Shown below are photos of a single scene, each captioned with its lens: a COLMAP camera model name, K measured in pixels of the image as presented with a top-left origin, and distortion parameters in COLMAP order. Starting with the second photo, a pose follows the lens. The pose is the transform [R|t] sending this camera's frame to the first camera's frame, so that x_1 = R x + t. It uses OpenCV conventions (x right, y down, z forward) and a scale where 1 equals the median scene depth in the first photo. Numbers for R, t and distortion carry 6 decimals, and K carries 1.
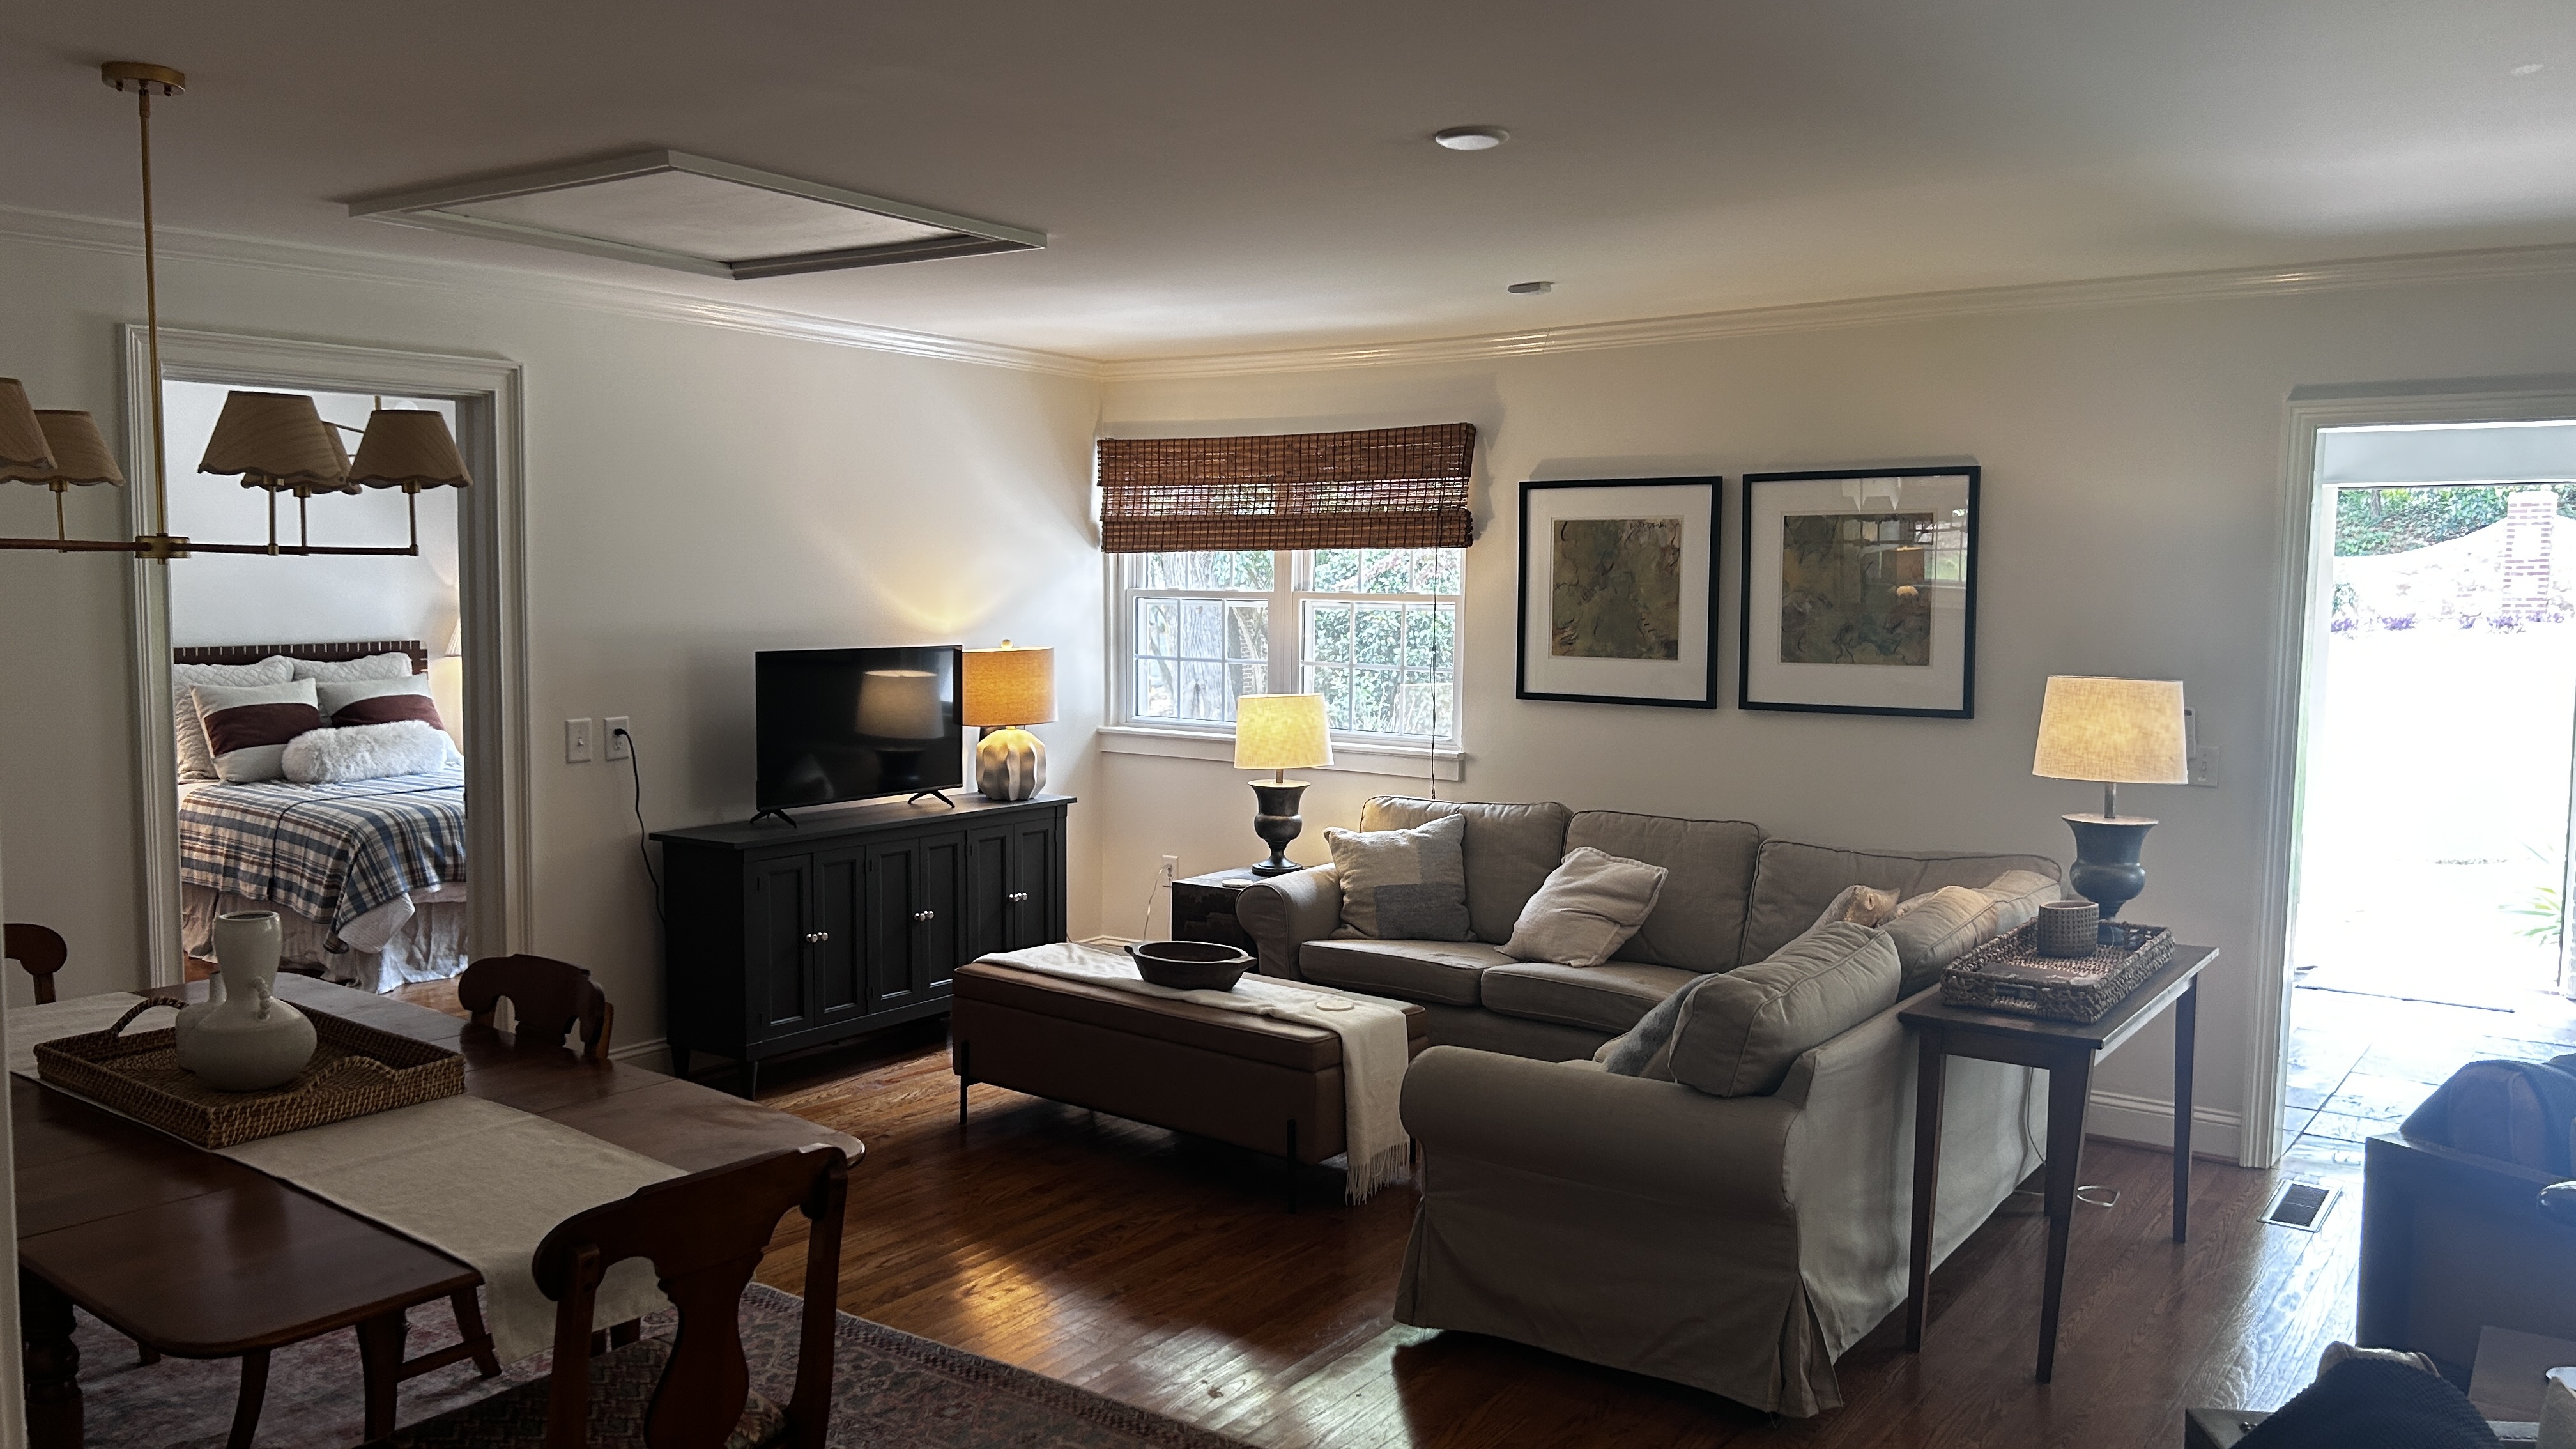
lens RADIAL K [[1930.3, 0, 1297.0], [0, 1930.3, 732.6], [0, 0, 1]] dist [0.033599, -0.031522]
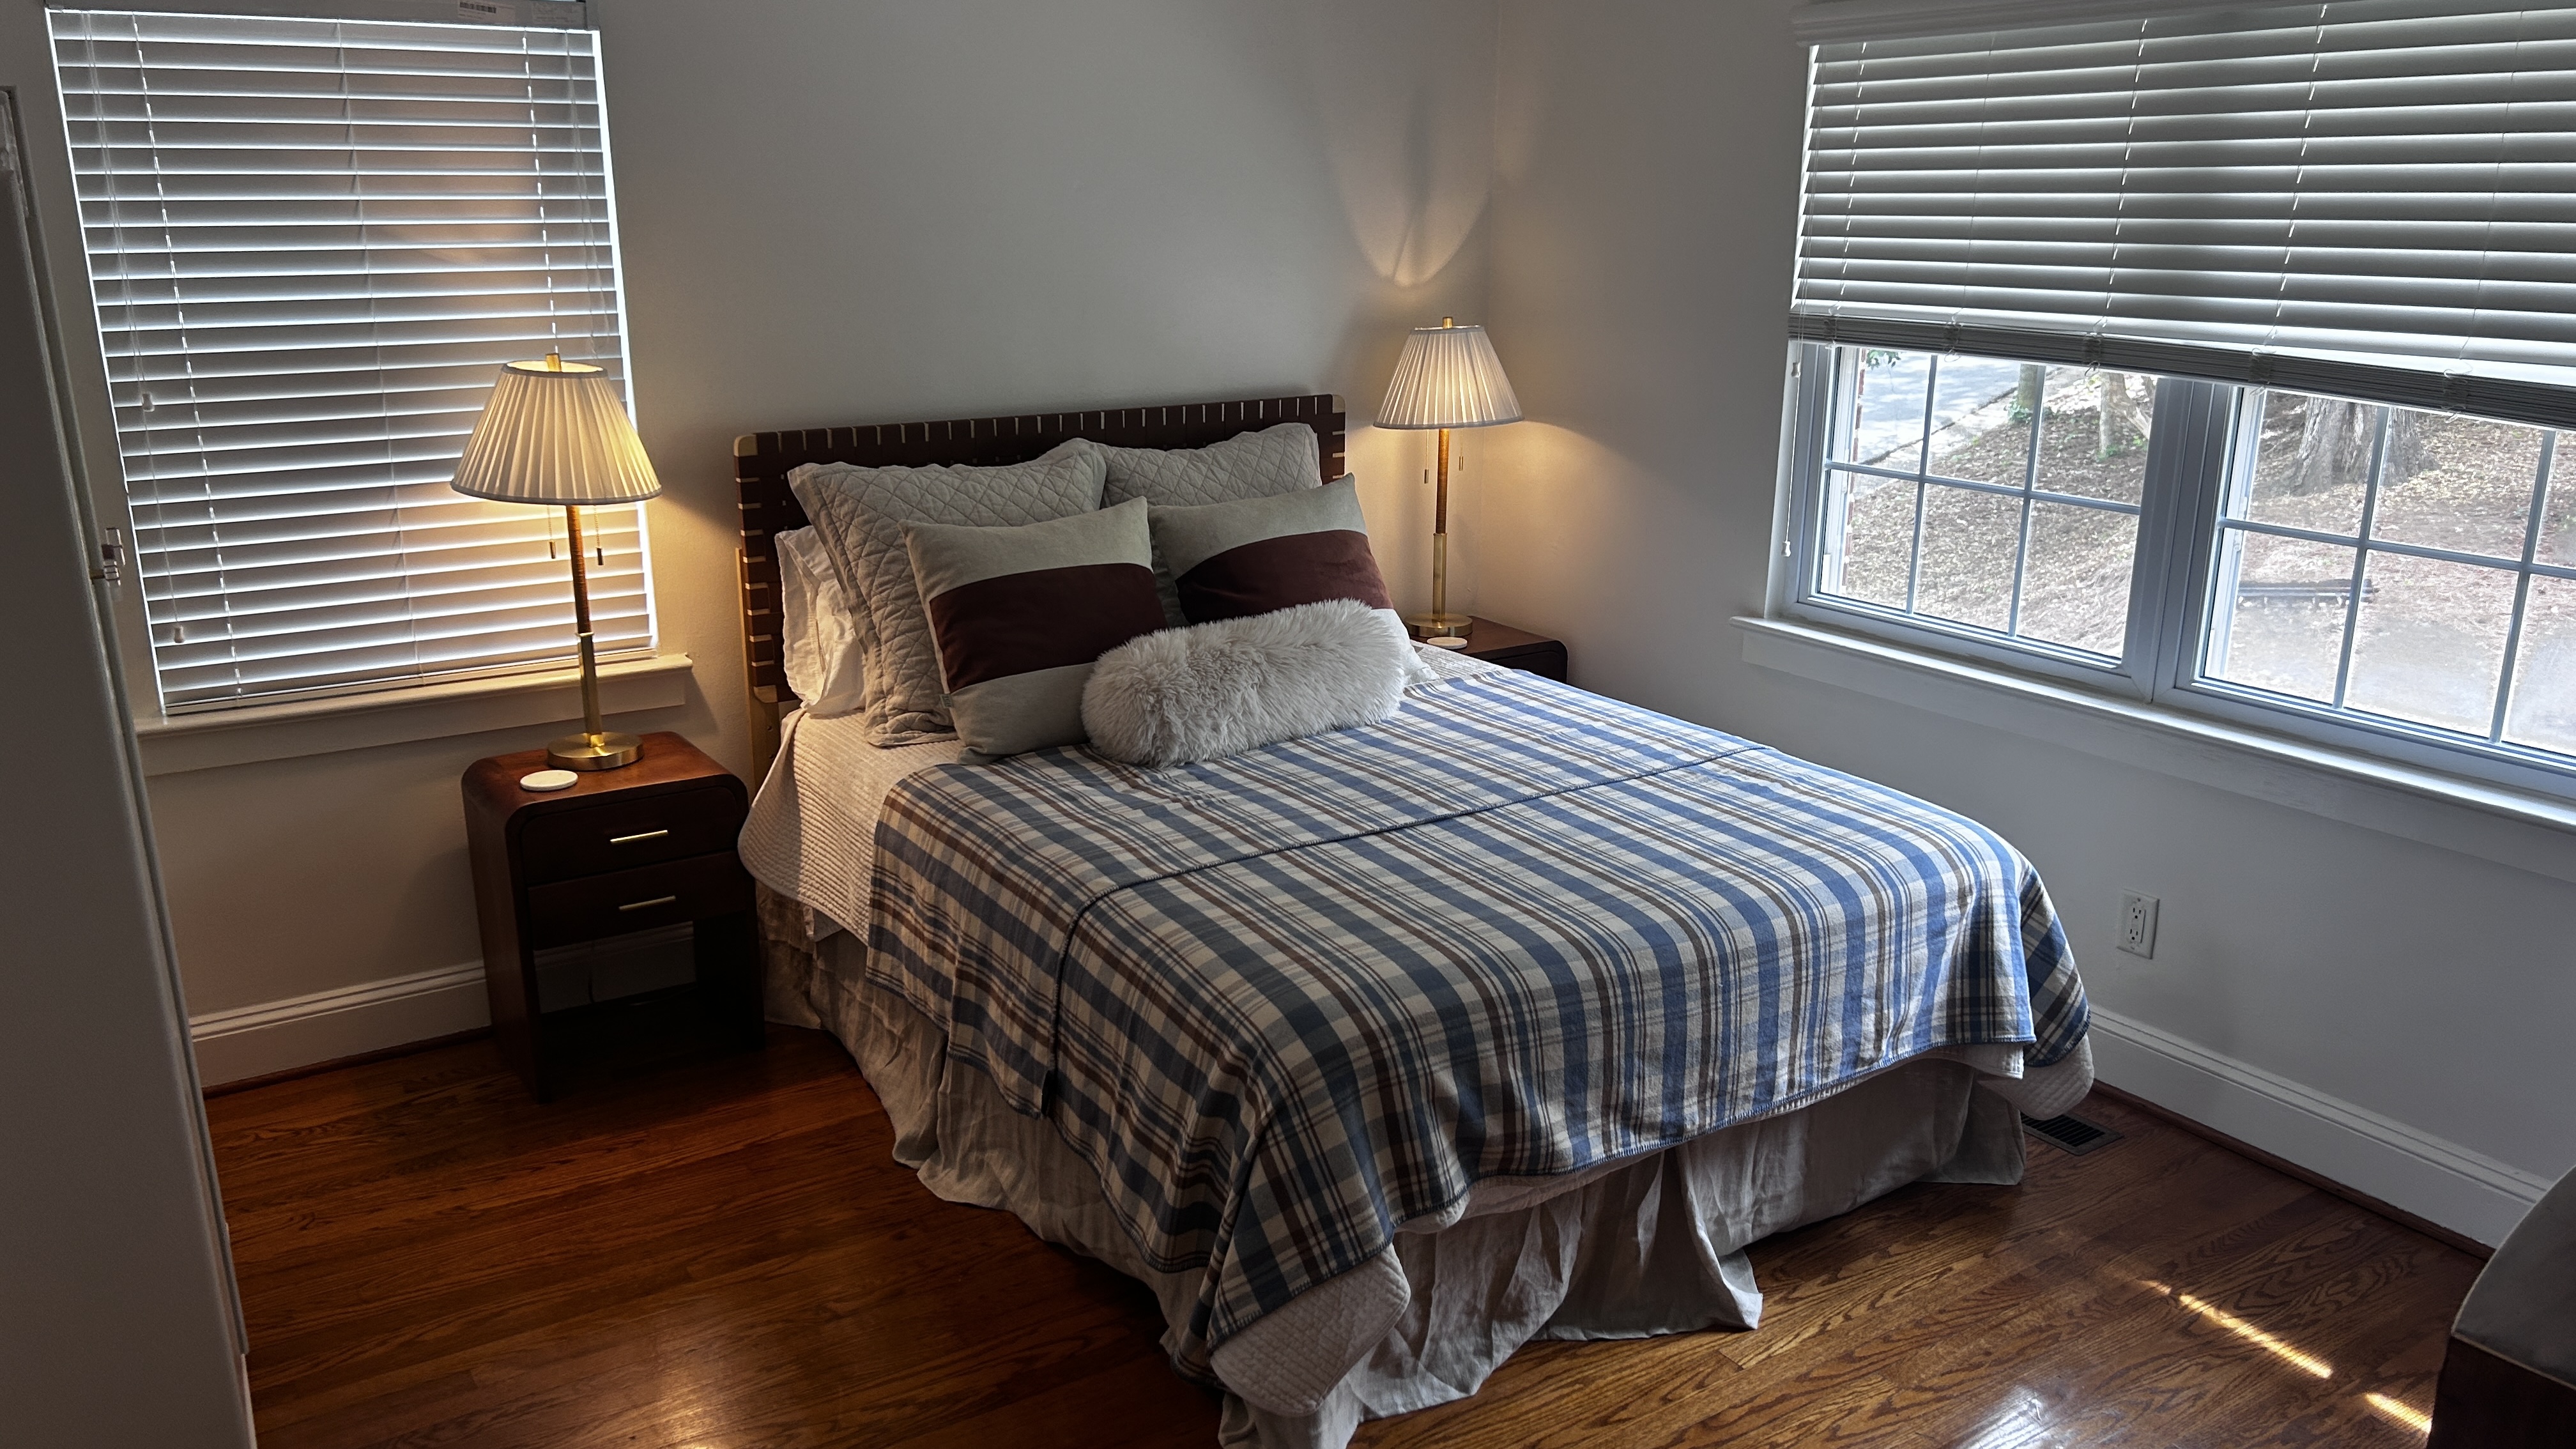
lens RADIAL K [[1930.3, 0, 1278.8], [0, 1930.3, 732.3], [0, 0, 1]] dist [0.033599, -0.031522]
pose [[0.924354, 0.088122, -0.371219, -0.343279], [-0.020230, 0.982913, 0.182956, -0.066038], [0.380998, -0.161607, 0.910343, 0.667242]]
